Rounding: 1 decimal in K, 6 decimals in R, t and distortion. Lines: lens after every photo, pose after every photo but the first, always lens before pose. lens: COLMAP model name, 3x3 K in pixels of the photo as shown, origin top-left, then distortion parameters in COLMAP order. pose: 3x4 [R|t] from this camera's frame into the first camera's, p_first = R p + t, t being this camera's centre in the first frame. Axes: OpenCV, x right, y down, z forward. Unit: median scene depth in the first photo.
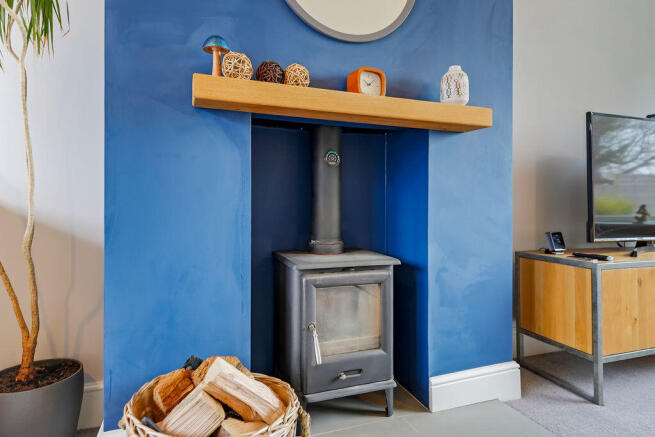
lens RADIAL K [[383.8, 0, 324.9], [0, 383.8, 214.8], [0, 0, 1]] dist [-0.022032, -0.001064]
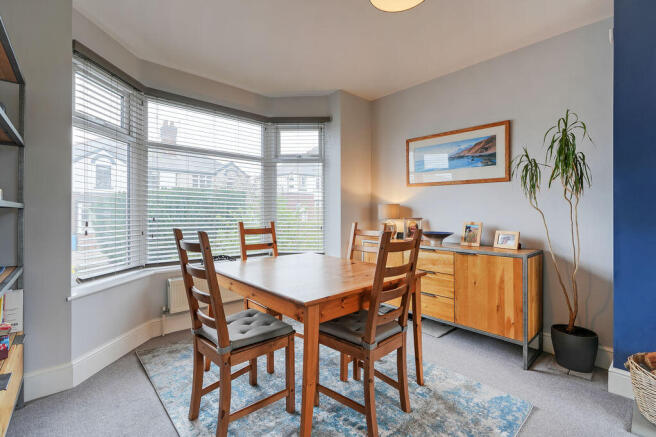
lens RADIAL K [[300.6, 0, 326.3], [0, 300.6, 215.5], [0, 0, 1]] dist [0.001134, 0.000449]
pose [[0.359670, -0.003787, -0.933072, 0.415396], [-0.006463, 0.999958, -0.006550, -0.265781], [0.933057, 0.008386, 0.359630, -1.090733]]
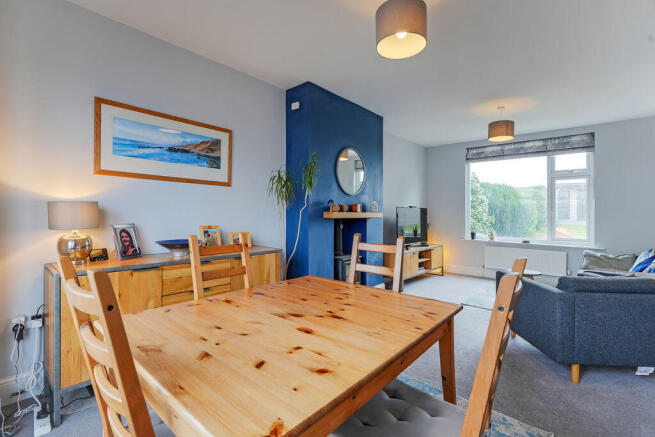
lens RADIAL K [[300.1, 0, 329.0], [0, 300.1, 213.8], [0, 0, 1]] dist [0.001134, 0.000449]
pose [[0.881346, -0.005461, 0.472440, -1.623454], [0.002428, 0.999972, 0.007029, -0.337312], [-0.472465, -0.005048, 0.881335, -1.536265]]
